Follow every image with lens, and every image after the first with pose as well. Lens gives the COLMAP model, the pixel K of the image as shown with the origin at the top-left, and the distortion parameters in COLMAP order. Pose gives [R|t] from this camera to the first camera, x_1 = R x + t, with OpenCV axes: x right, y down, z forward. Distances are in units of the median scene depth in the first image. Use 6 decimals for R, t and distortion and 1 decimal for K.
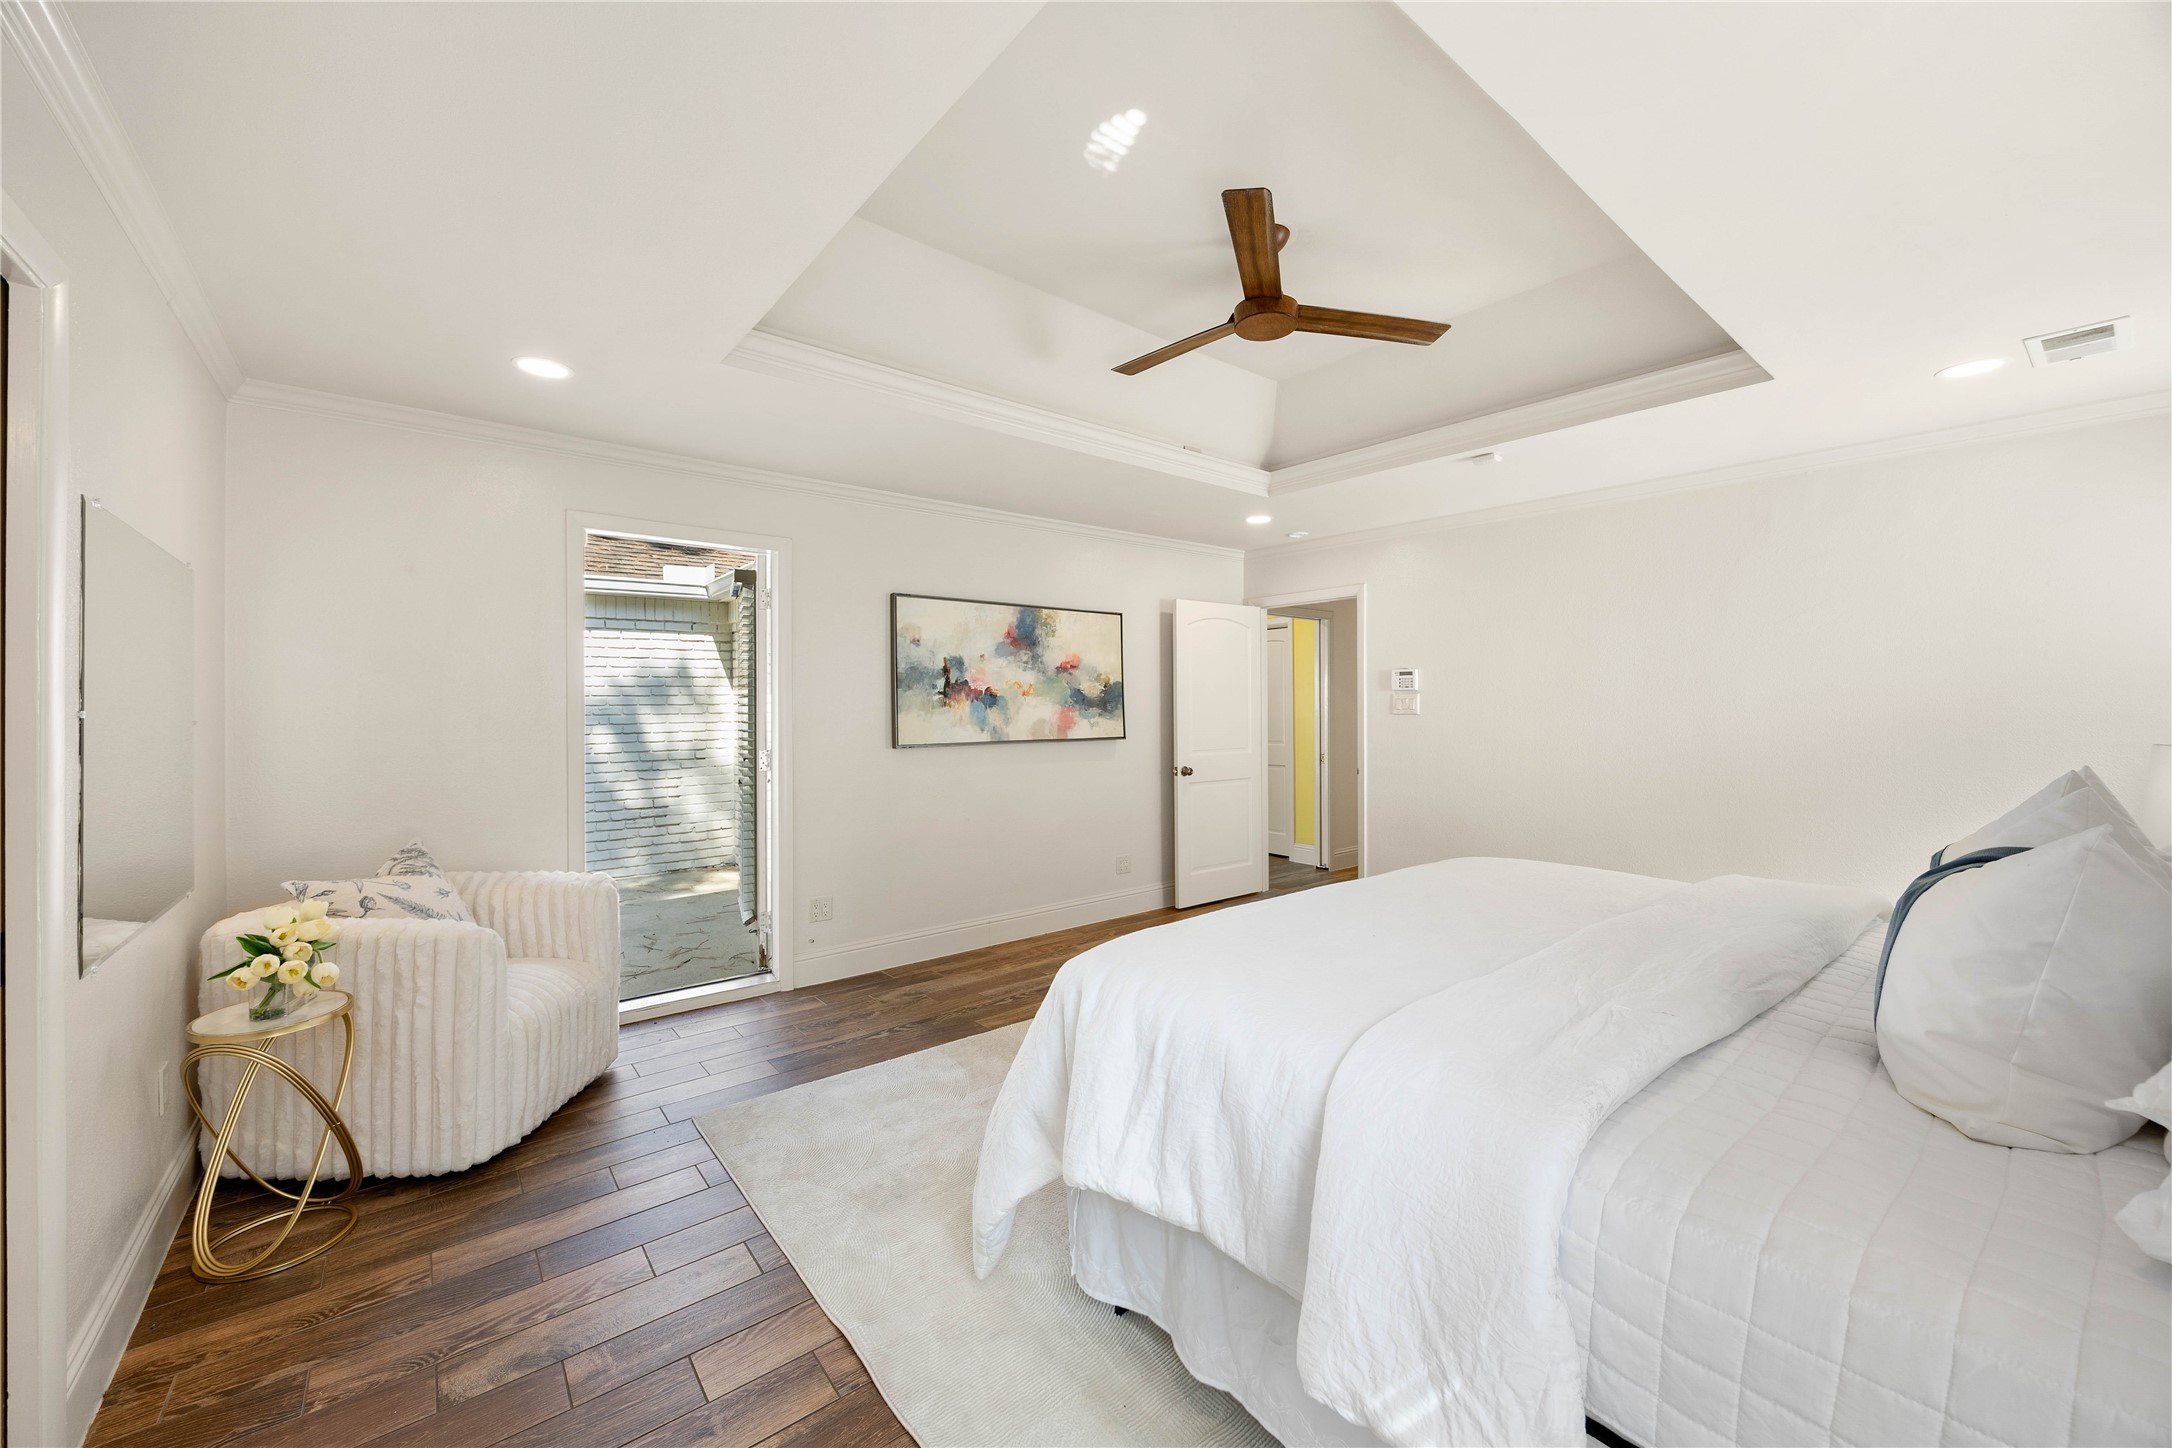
lens RADIAL K [[828.1, 0, 1094.3], [0, 828.1, 713.4], [0, 0, 1]] dist [-0.005758, 0.000344]
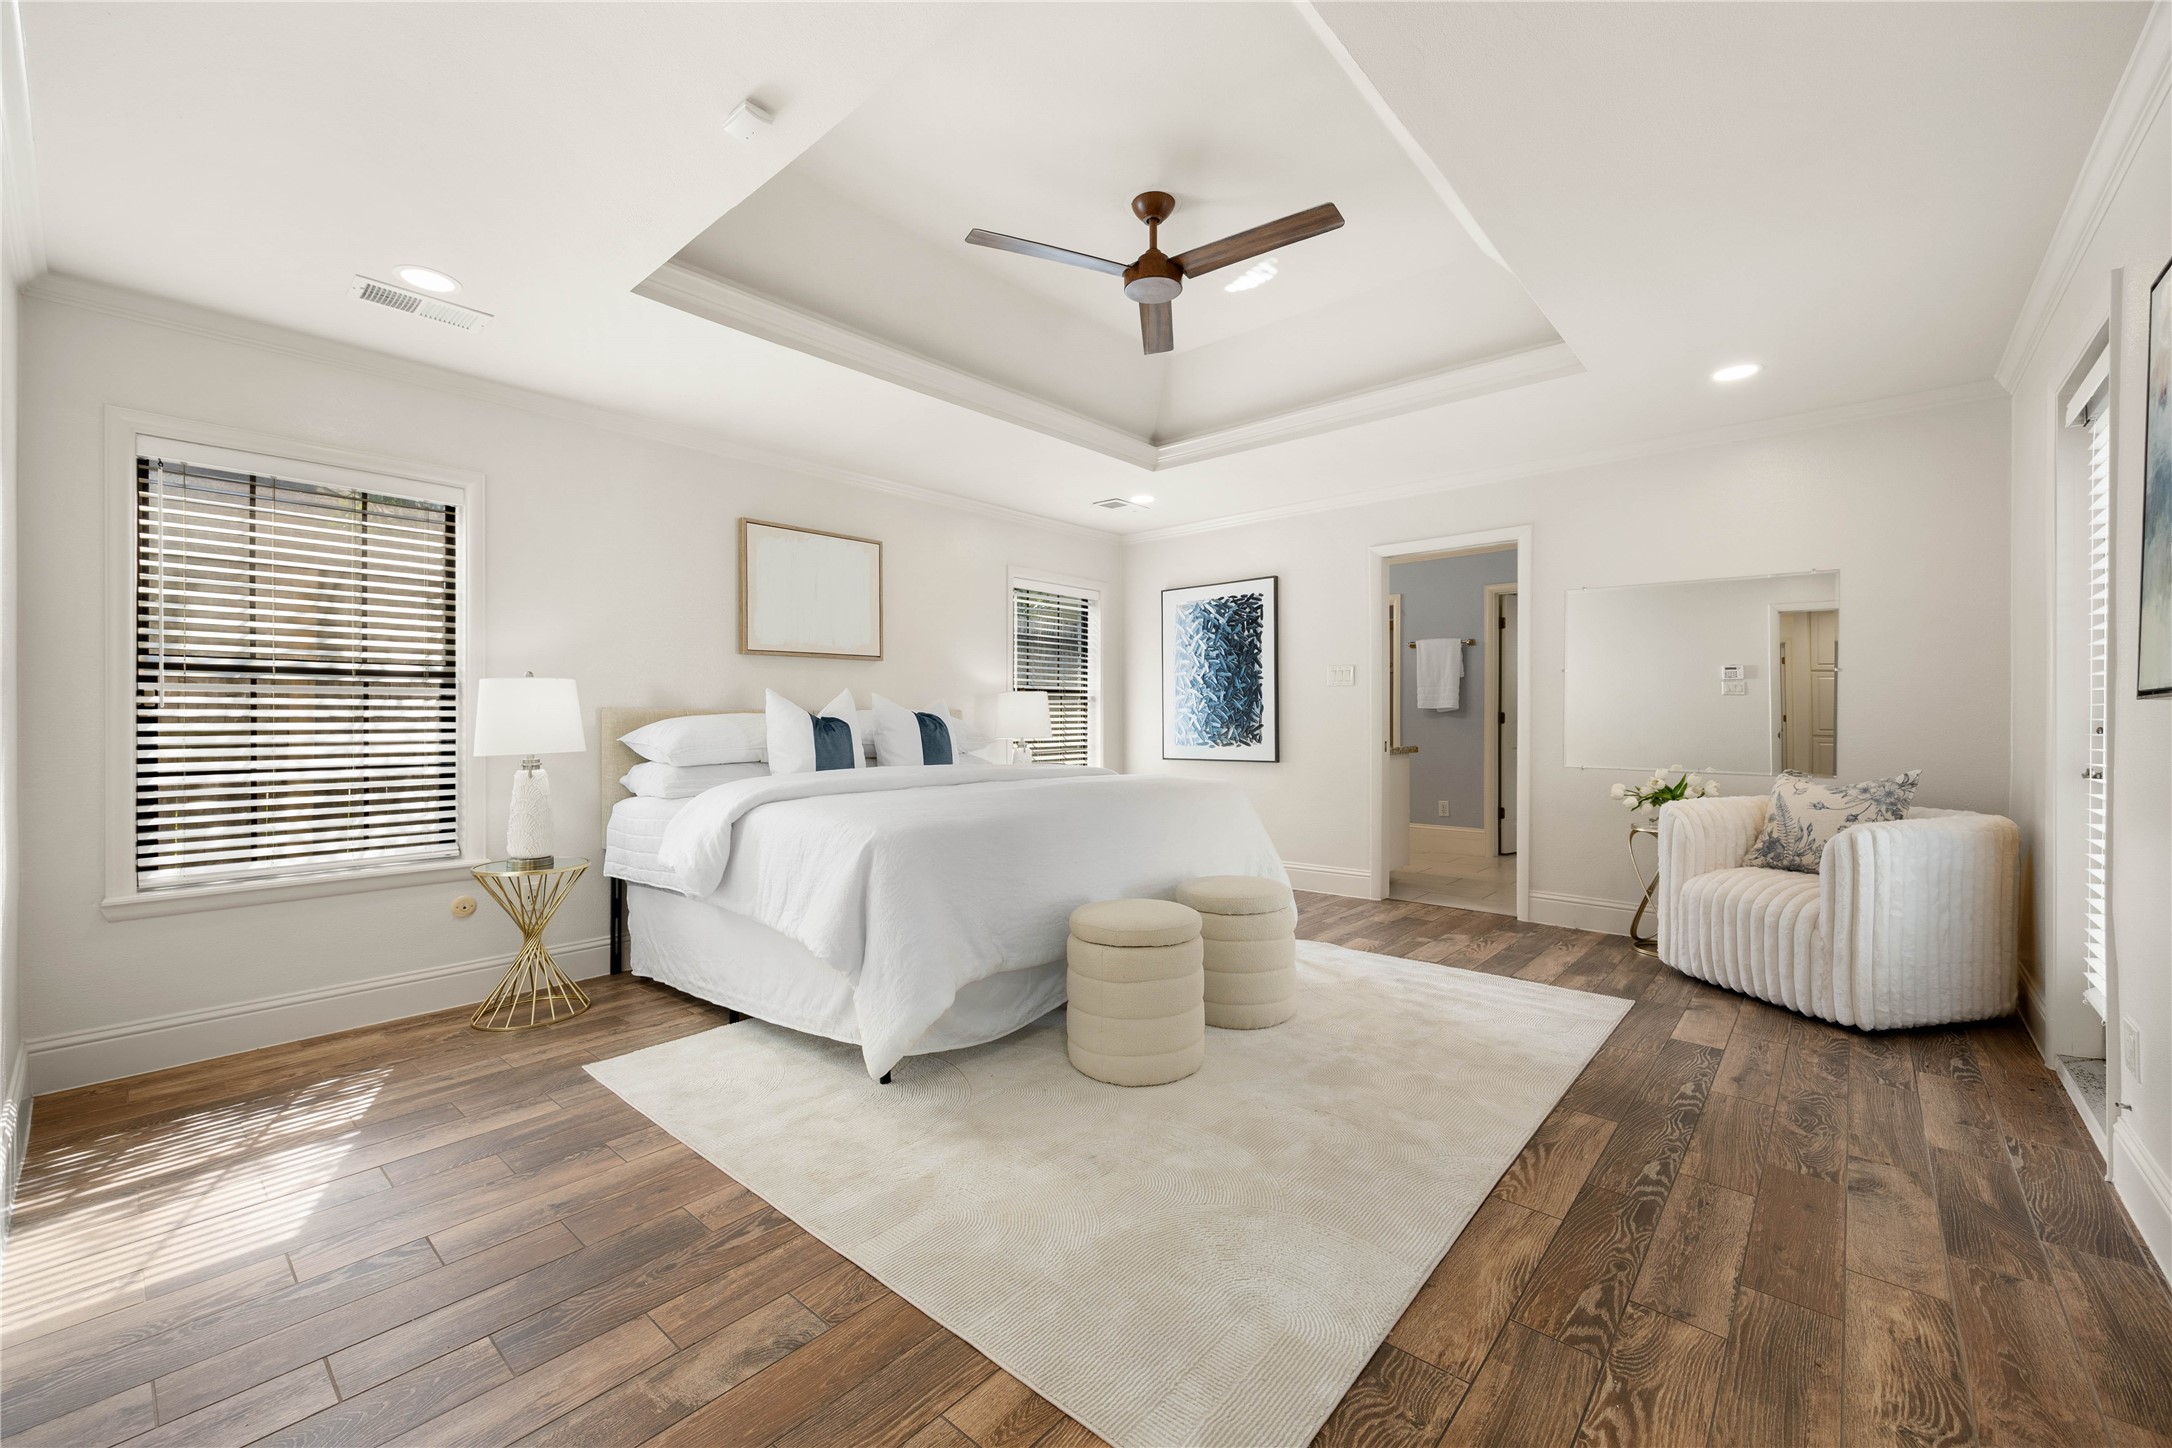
lens RADIAL K [[828.1, 0, 1083.9], [0, 828.1, 716.5], [0, 0, 1]] dist [-0.005758, 0.000344]
pose [[-0.988602, 0.006540, -0.150413, 0.329654], [0.005983, 0.999973, 0.004156, 0.054349], [0.150436, 0.003209, -0.988615, 1.469925]]
